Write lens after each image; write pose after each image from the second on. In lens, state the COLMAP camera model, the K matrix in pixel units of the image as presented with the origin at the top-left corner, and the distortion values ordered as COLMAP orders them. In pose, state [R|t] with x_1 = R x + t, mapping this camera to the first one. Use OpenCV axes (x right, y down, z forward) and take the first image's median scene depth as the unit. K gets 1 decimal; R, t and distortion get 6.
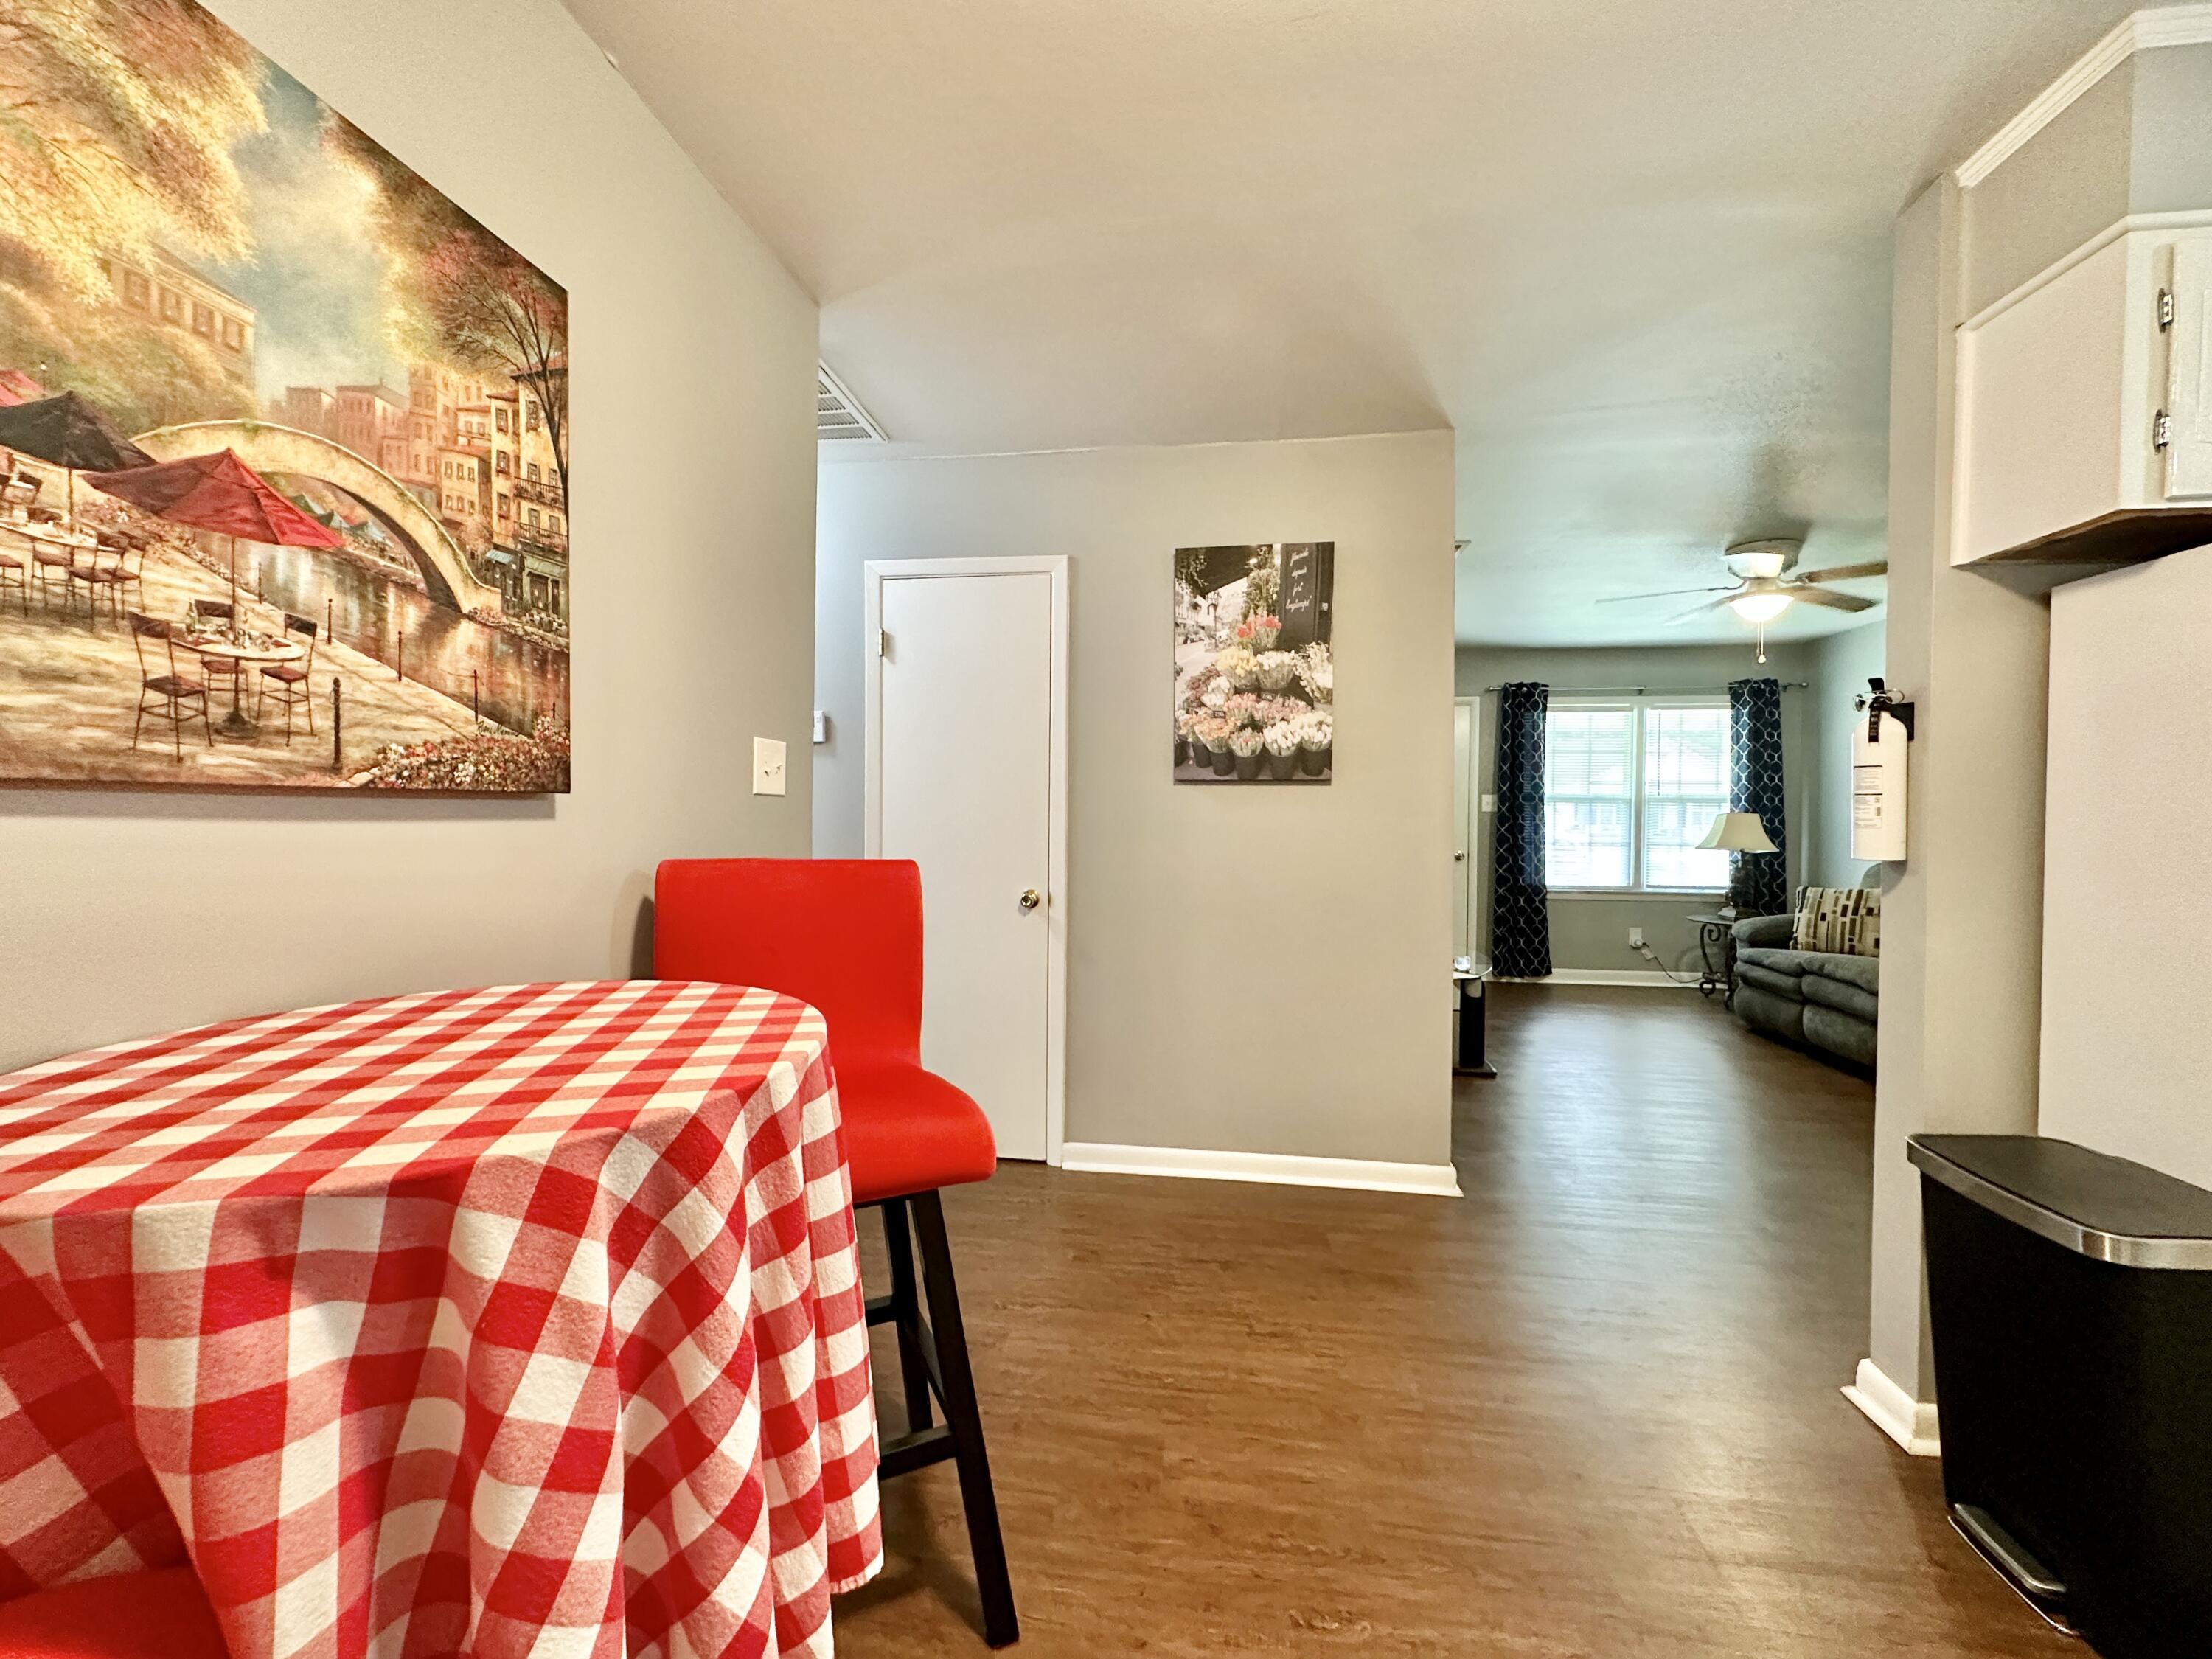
lens RADIAL K [[879.1, 0, 1098.6], [0, 879.1, 831.2], [0, 0, 1]] dist [-0.003955, -0.000115]
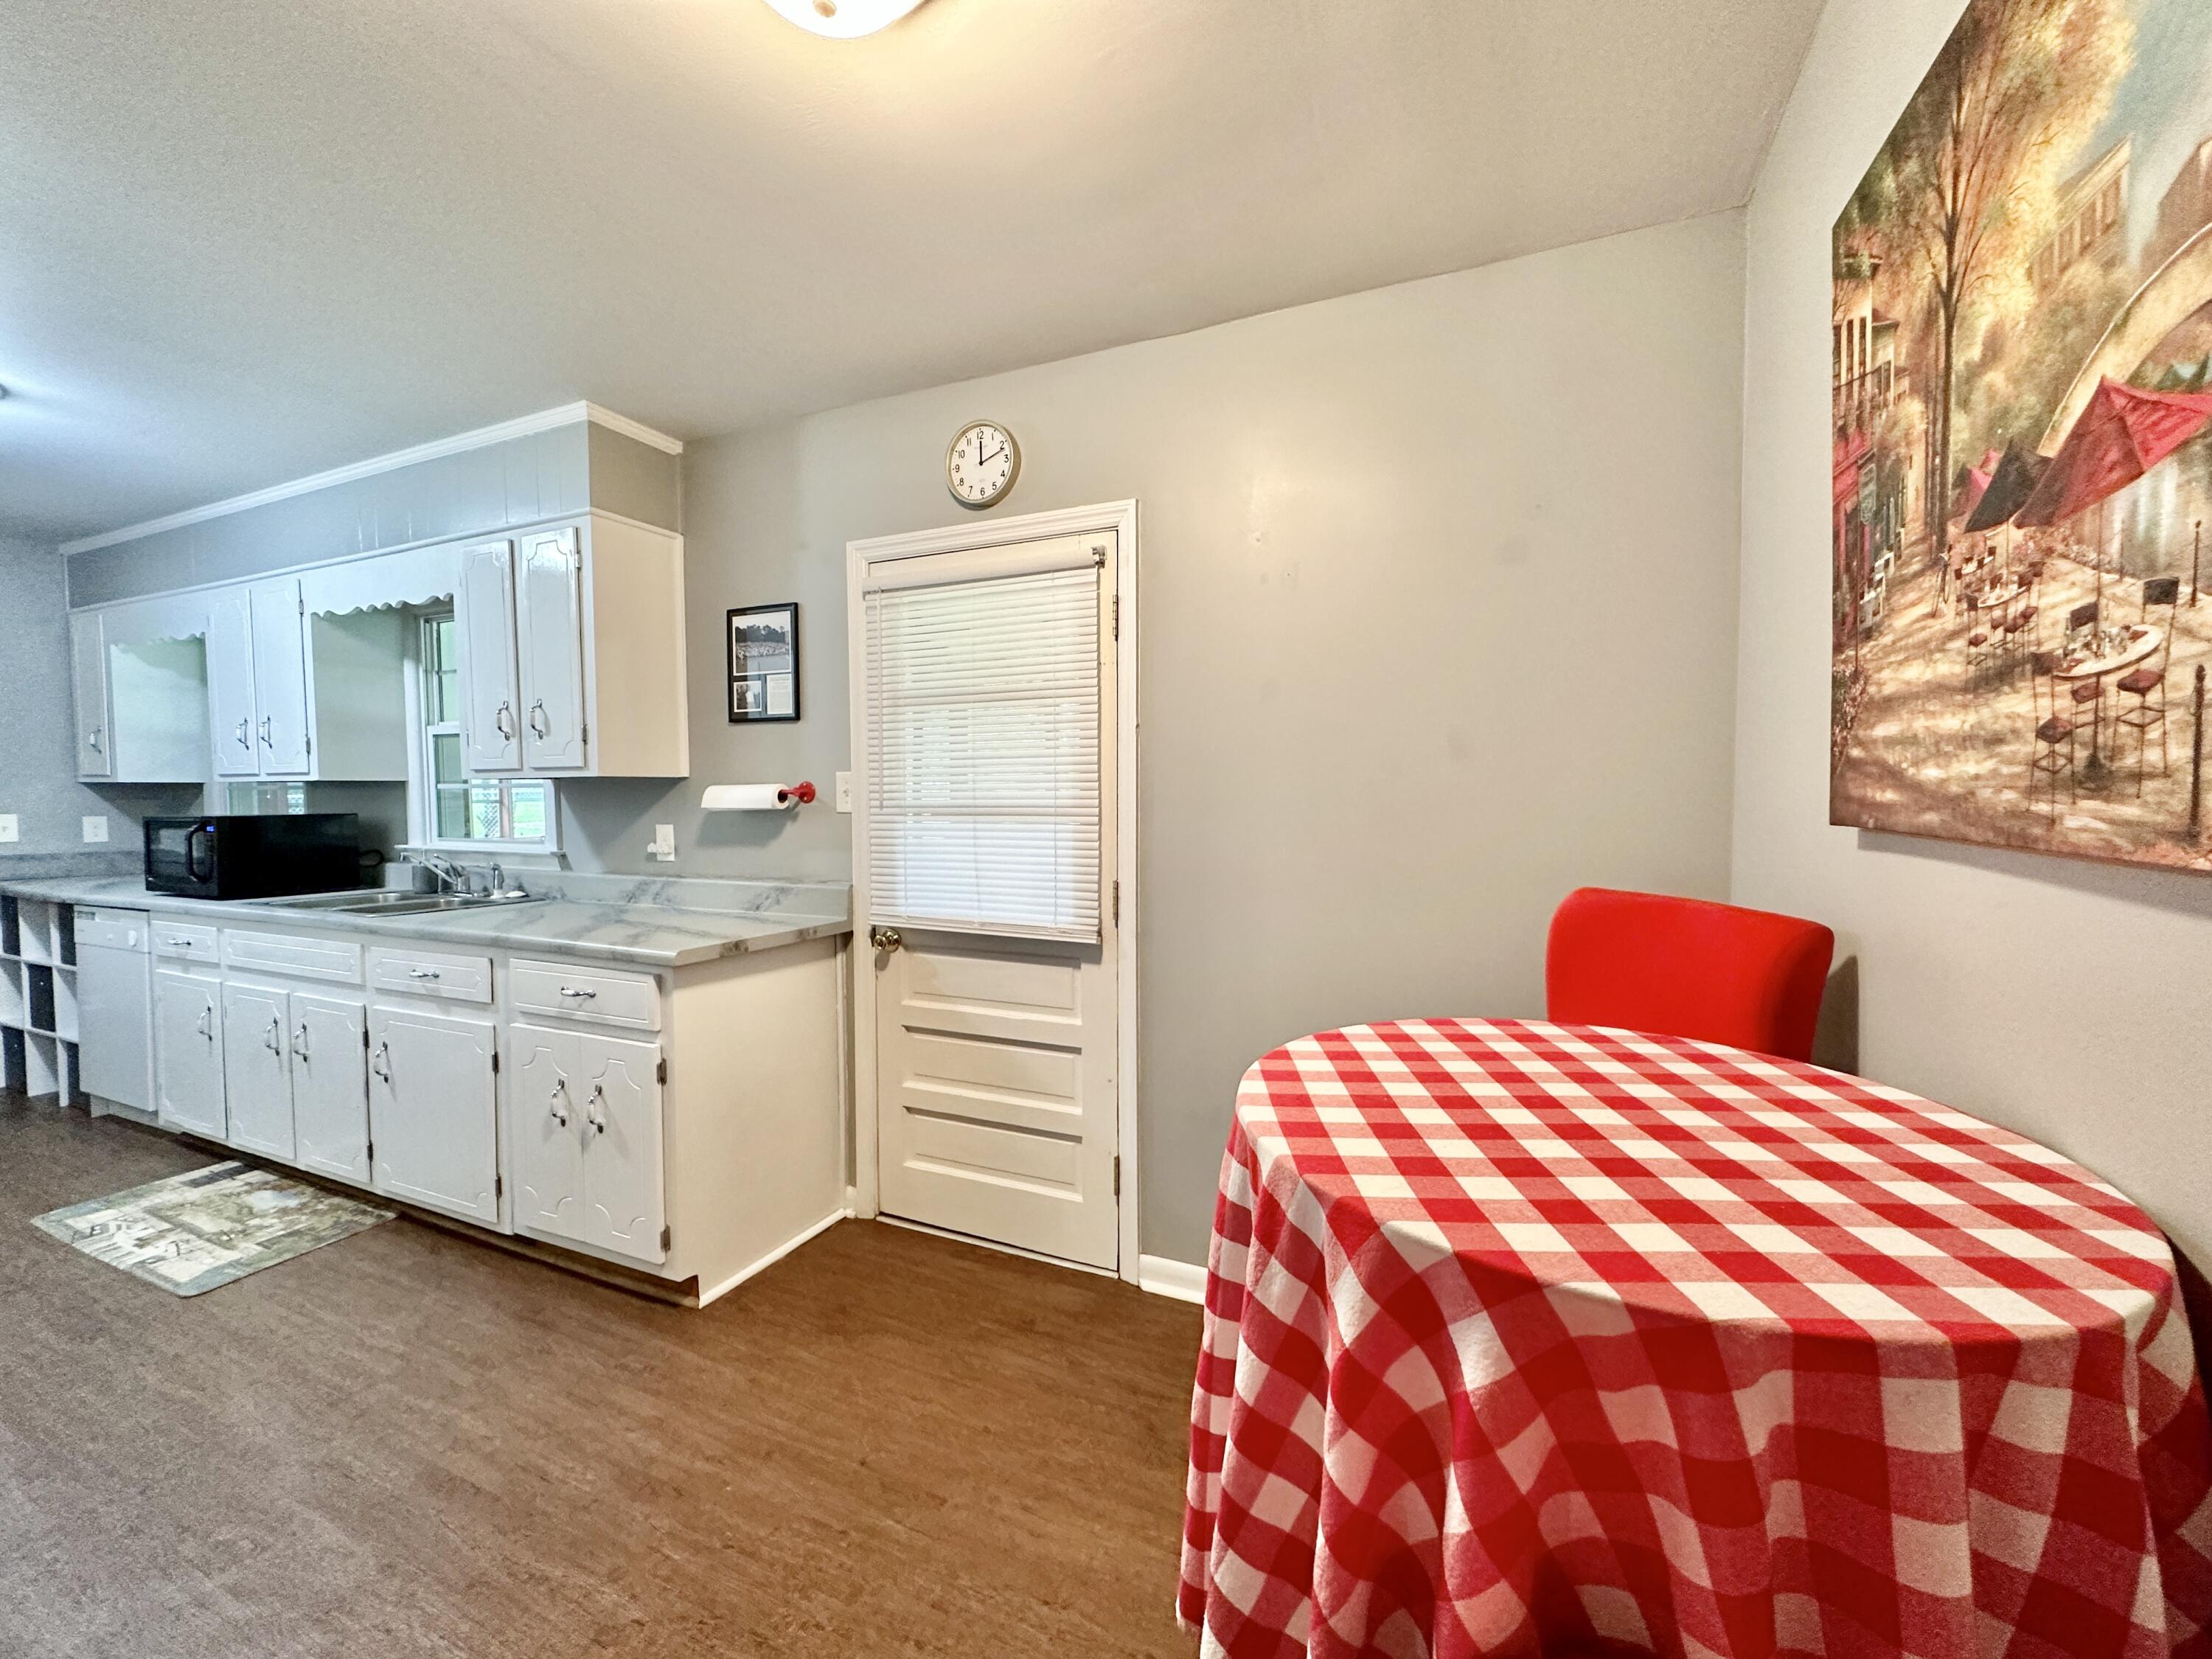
lens RADIAL K [[879.1, 0, 1098.7], [0, 879.1, 829.2], [0, 0, 1]] dist [-0.003955, -0.000115]
pose [[-0.963569, -0.020361, 0.266684, -0.390212], [0.000493, 0.996961, 0.077896, -0.124266], [-0.267459, 0.075189, -0.960631, 1.799337]]
